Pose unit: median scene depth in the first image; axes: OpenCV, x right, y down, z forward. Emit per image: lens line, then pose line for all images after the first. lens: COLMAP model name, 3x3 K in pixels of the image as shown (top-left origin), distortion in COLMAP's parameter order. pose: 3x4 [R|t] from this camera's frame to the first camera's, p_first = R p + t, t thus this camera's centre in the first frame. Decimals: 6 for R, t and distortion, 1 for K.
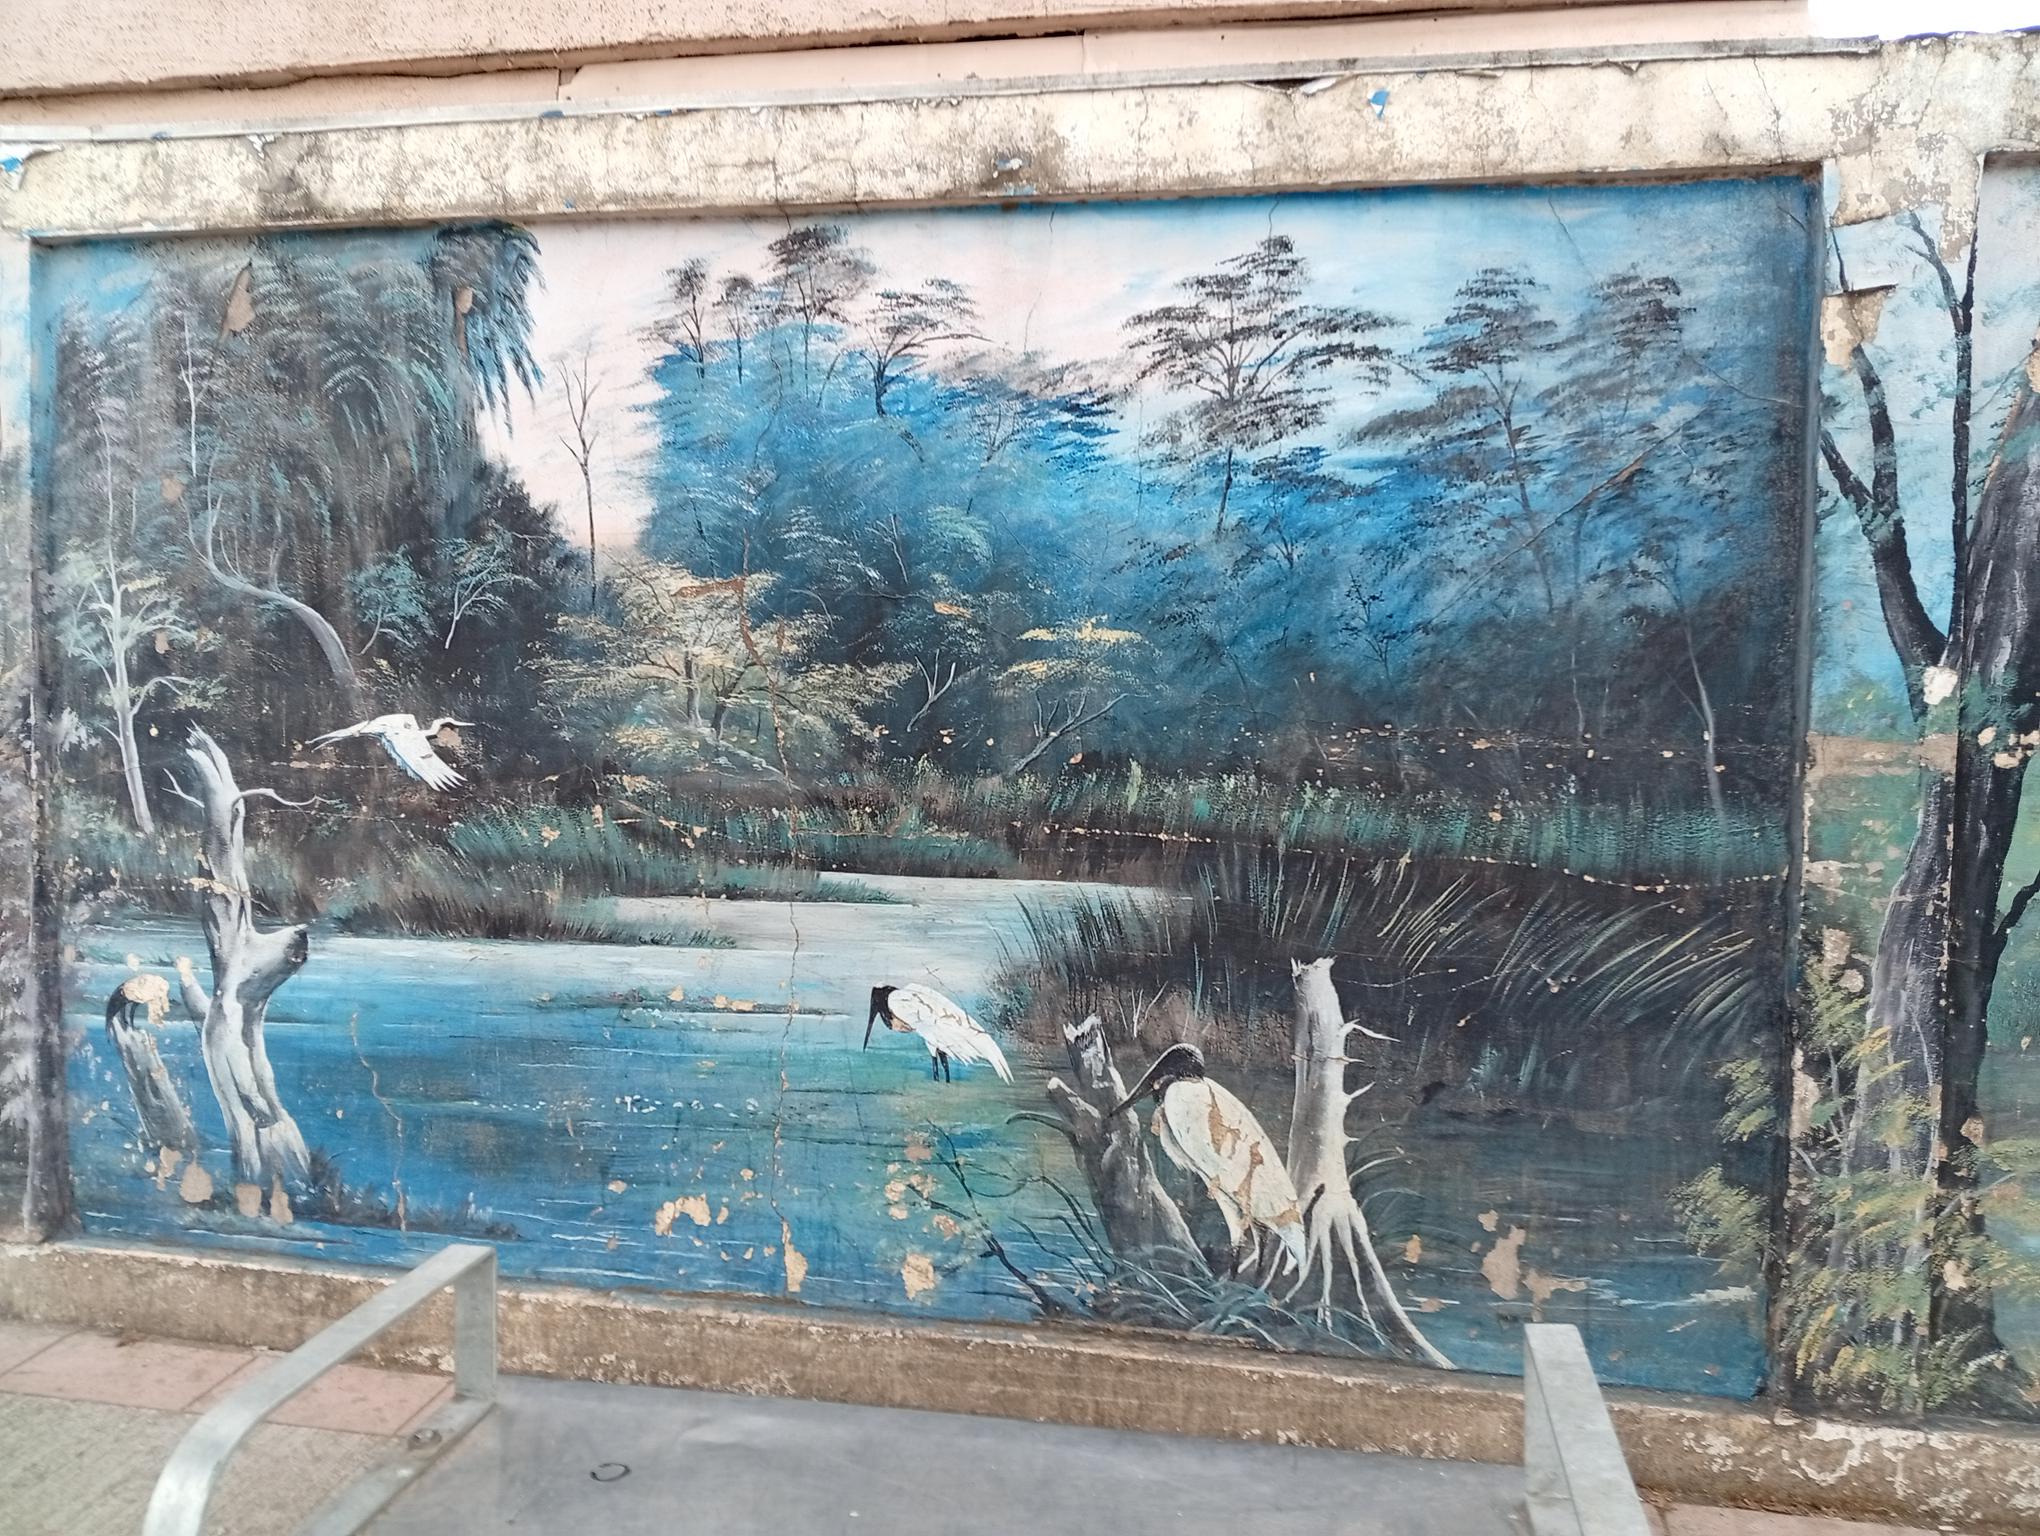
lens RADIAL K [[1637.6, 0, 984.6], [0, 1637.6, 738.7], [0, 0, 1]] dist [0.021407, -0.067437]
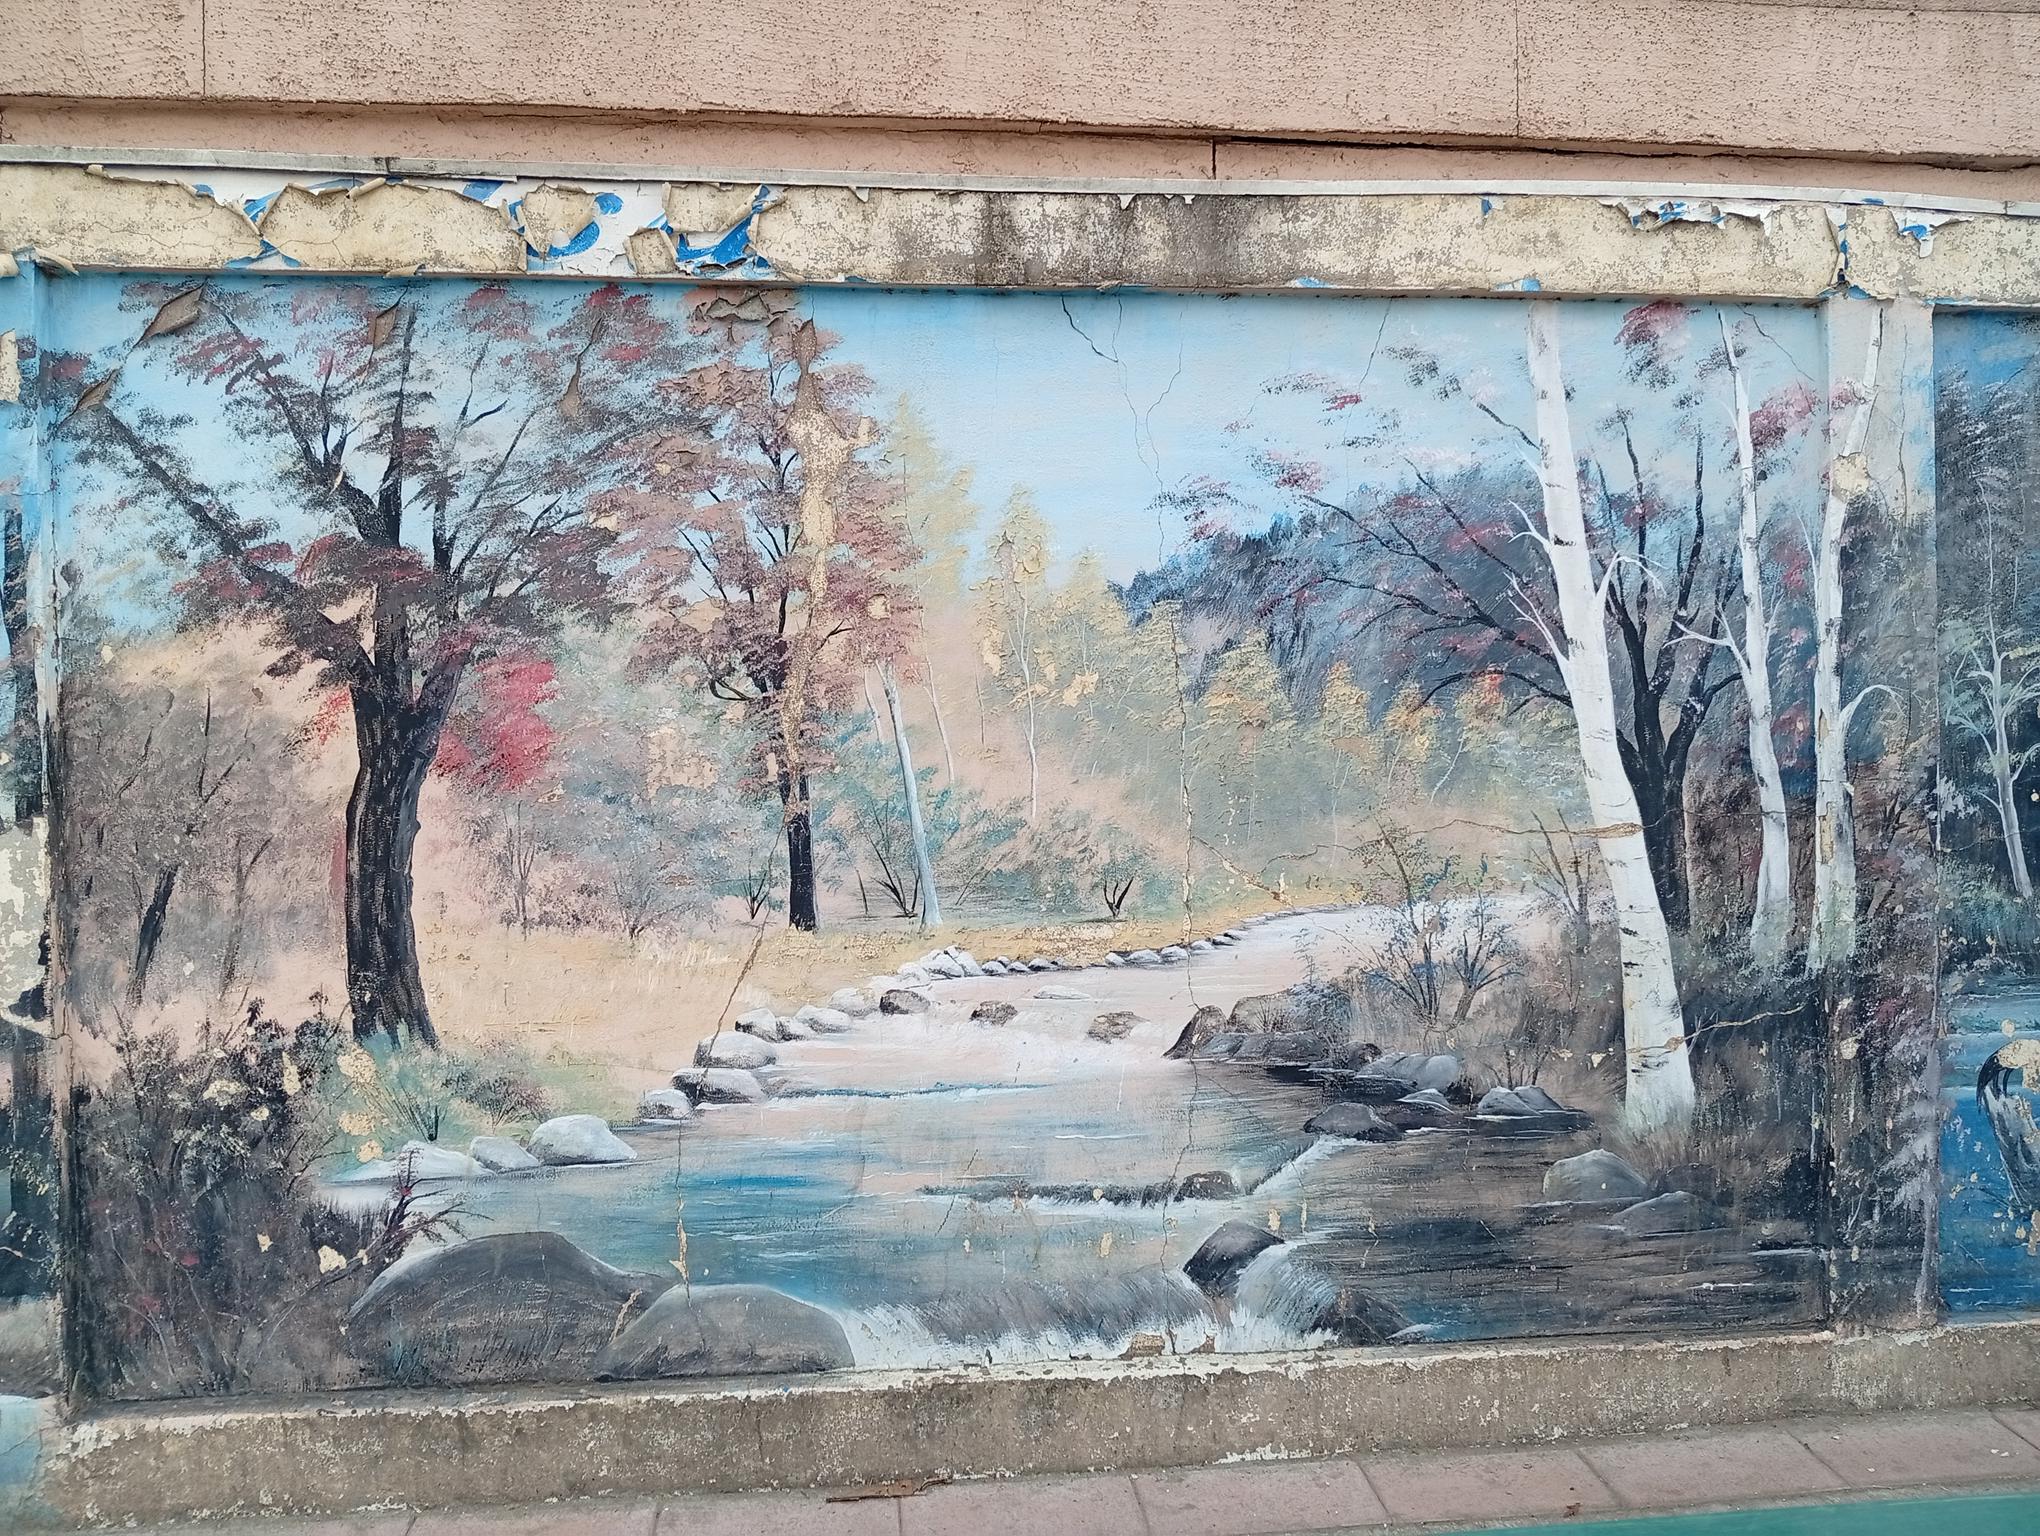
lens RADIAL K [[1617.8, 0, 1020.0], [0, 1617.8, 768.0], [0, 0, 1]] dist [0.078222, -0.153536]
pose [[0.953223, -0.030368, 0.300738, -1.733438], [0.039808, 0.998887, -0.025310, -0.026849], [-0.299635, 0.036098, 0.953371, 0.282668]]
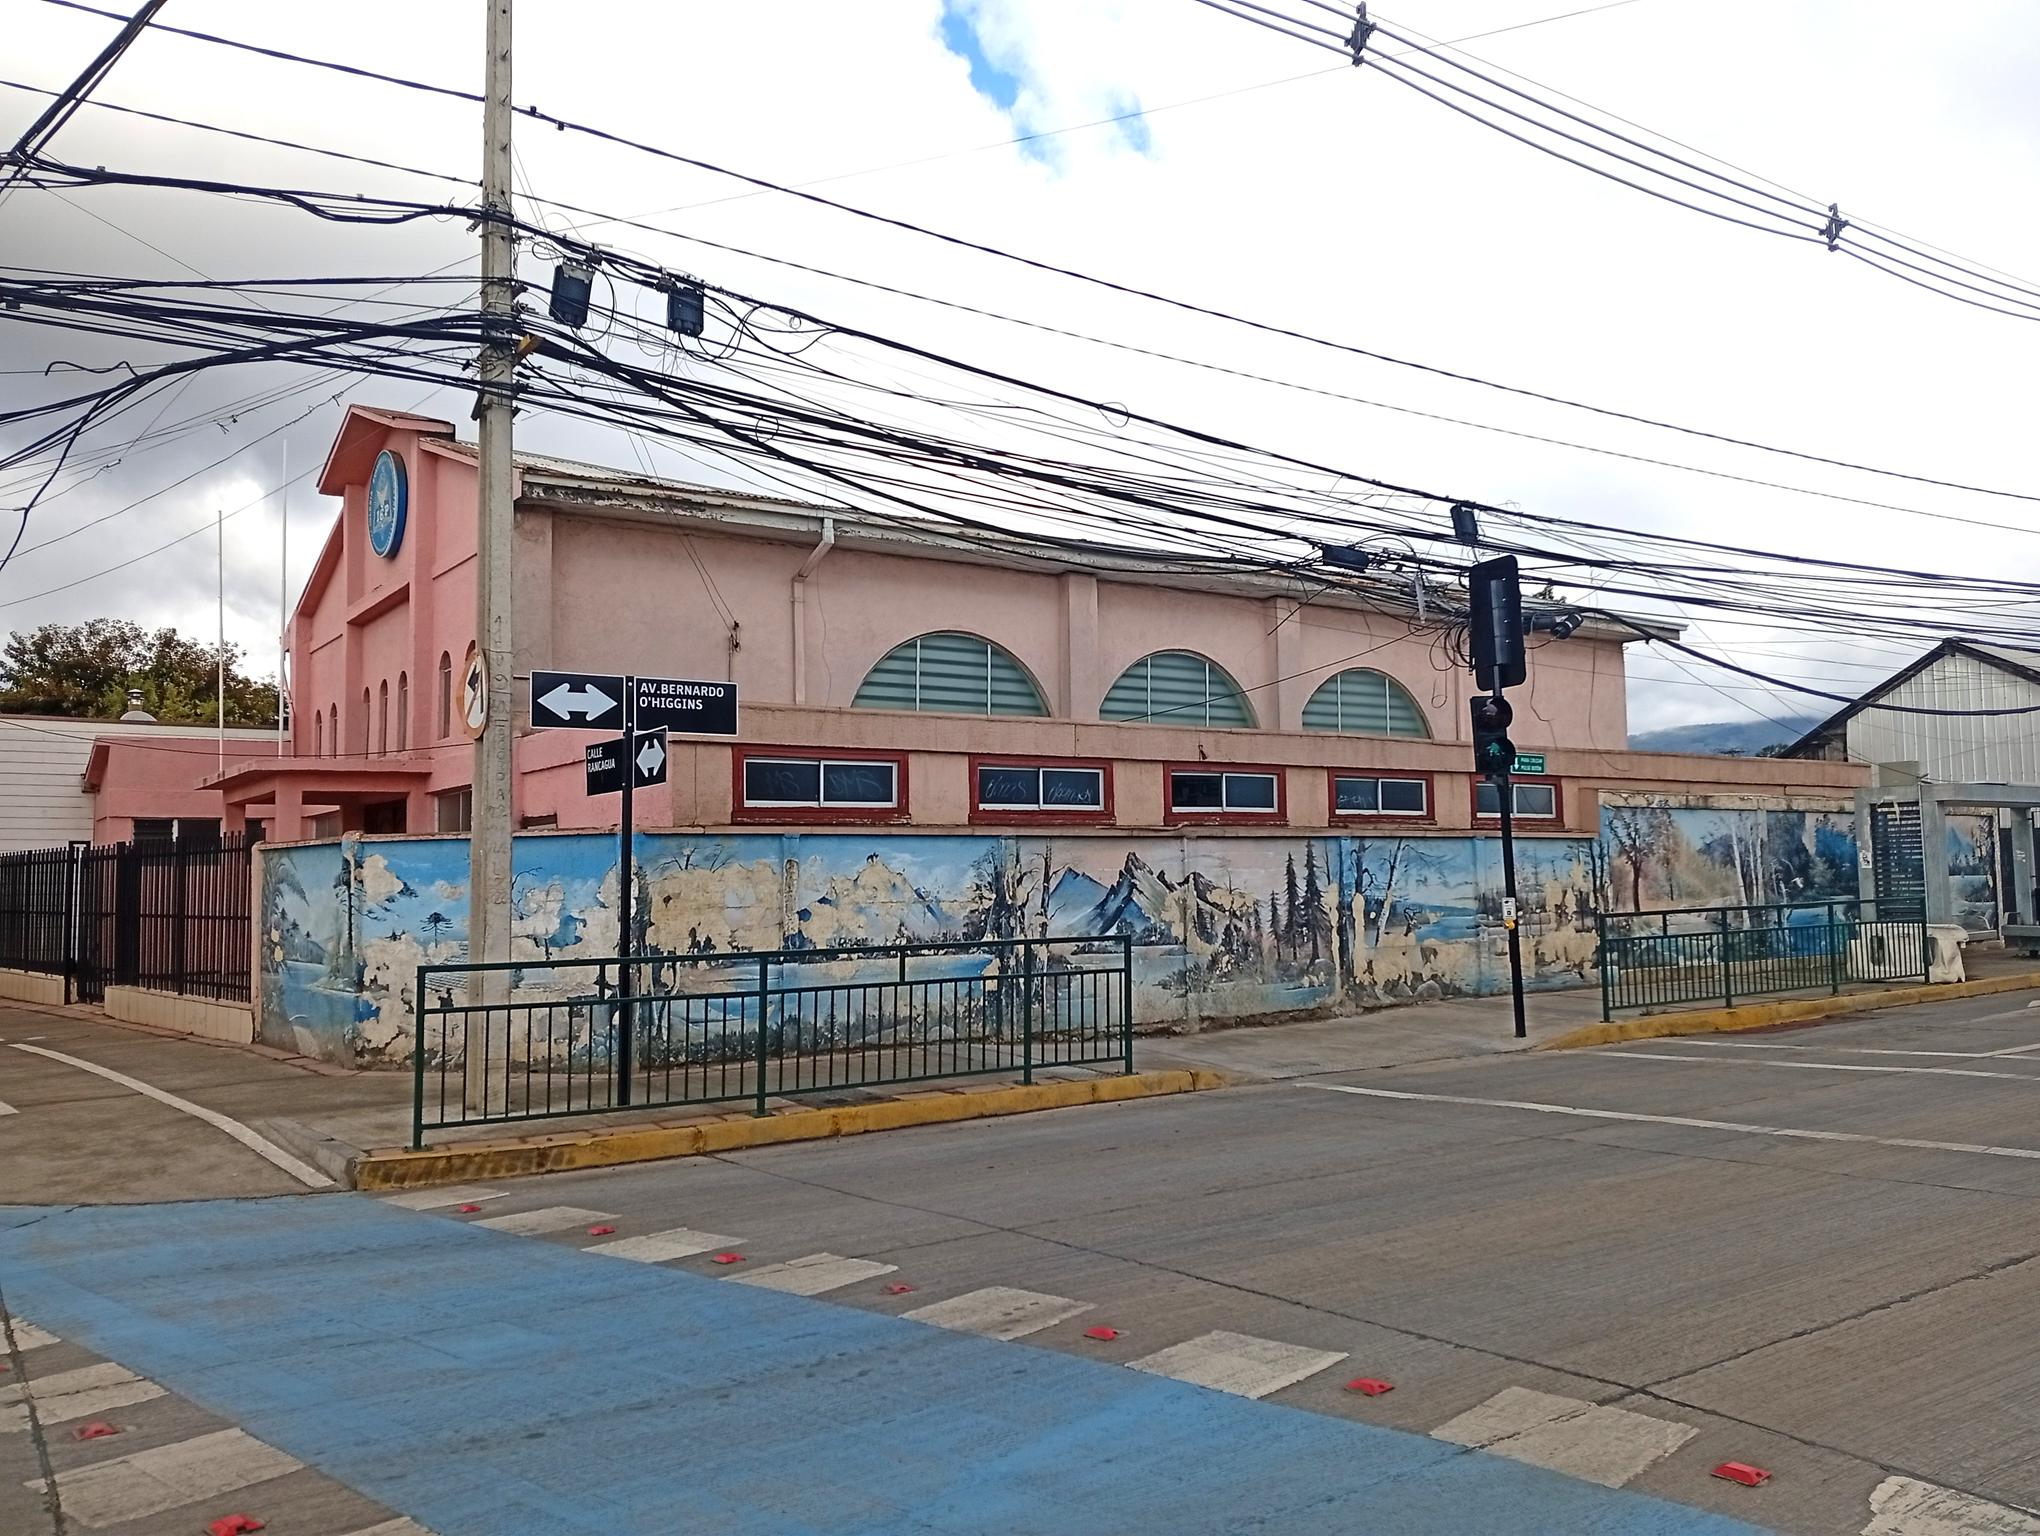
lens RADIAL K [[1551.5, 0, 1017.6], [0, 1551.5, 755.3], [0, 0, 1]] dist [0.124664, -0.258762]
pose [[0.691420, 0.030381, 0.721814, -9.229963], [0.058009, 0.993555, -0.097385, -0.088925], [-0.720120, 0.109206, 0.685201, -1.585590]]
